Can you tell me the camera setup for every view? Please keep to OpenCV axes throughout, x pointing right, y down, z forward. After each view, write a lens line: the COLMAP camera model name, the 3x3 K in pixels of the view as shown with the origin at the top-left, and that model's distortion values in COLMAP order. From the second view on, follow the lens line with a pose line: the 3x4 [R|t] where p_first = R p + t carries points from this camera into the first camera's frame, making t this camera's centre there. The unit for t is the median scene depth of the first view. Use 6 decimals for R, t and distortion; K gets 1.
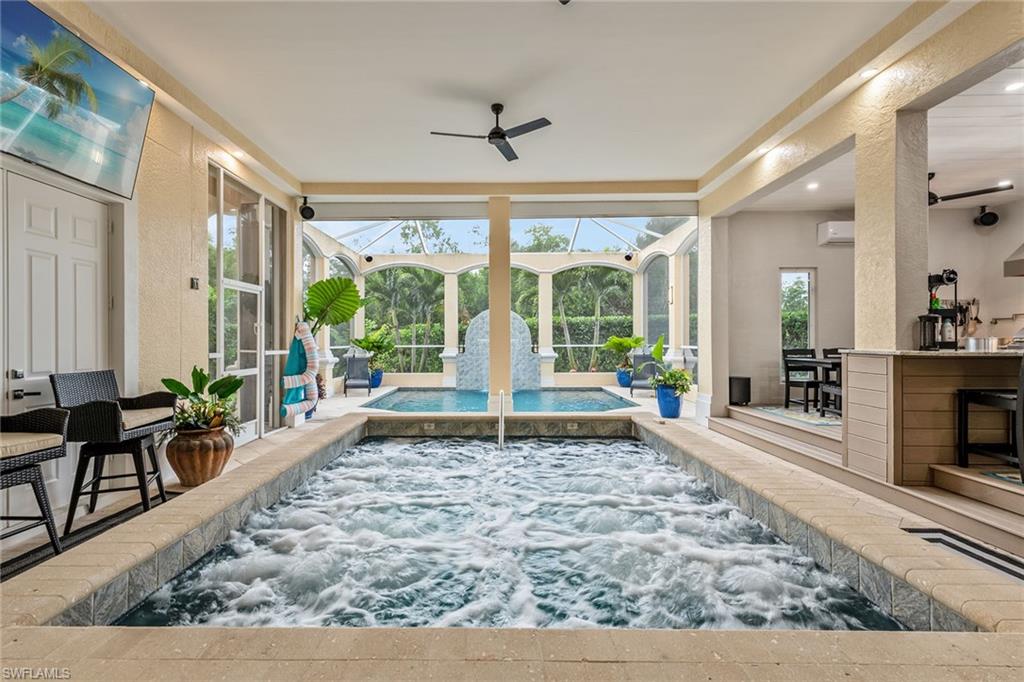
lens RADIAL K [[457.7, 0, 490.5], [0, 457.7, 327.3], [0, 0, 1]] dist [-0.009969, 0.000303]
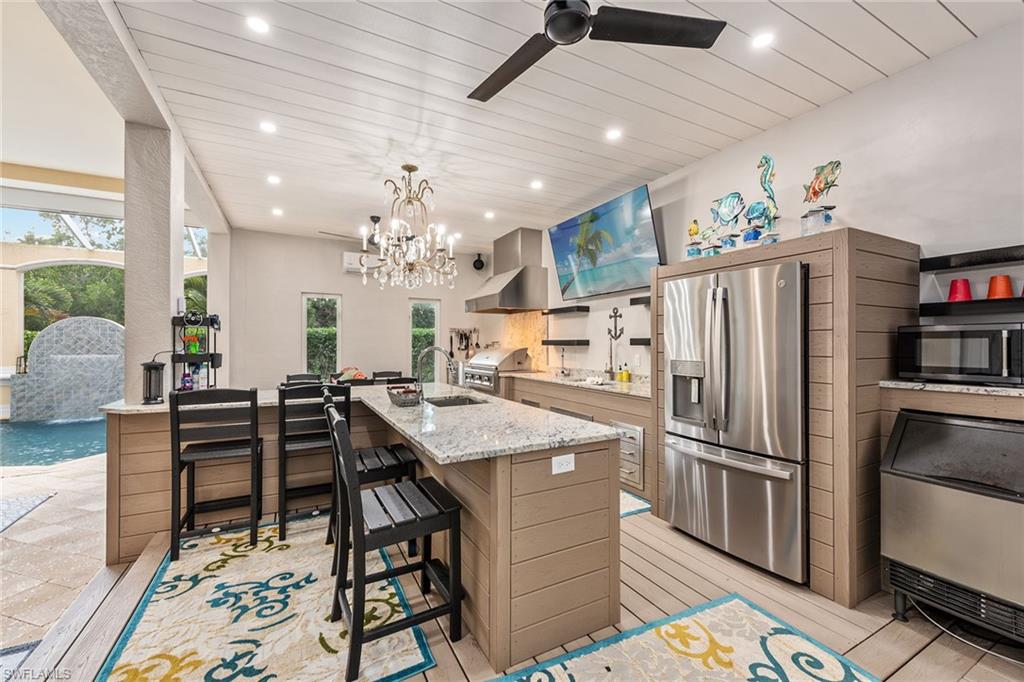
lens RADIAL K [[416.5, 0, 504.3], [0, 416.5, 346.9], [0, 0, 1]] dist [0.012585, -0.001900]
pose [[0.871970, 0.000334, 0.489560, 0.575815], [-0.017725, 0.999366, 0.030889, -0.048155], [-0.489239, -0.035612, 0.871423, -0.026736]]
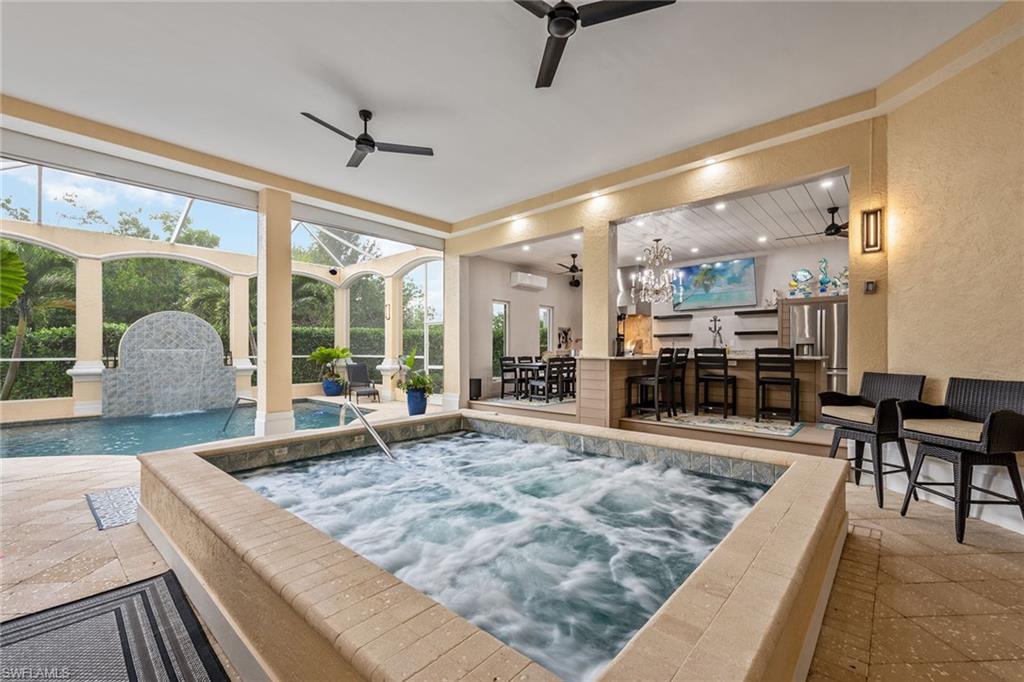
lens RADIAL K [[416.5, 0, 515.1], [0, 416.5, 349.3], [0, 0, 1]] dist [0.012585, -0.001900]
pose [[0.651603, 0.002857, 0.758554, -0.300804], [-0.021725, 0.999653, 0.014897, 0.001901], [-0.758249, -0.026186, 0.651439, 0.108188]]
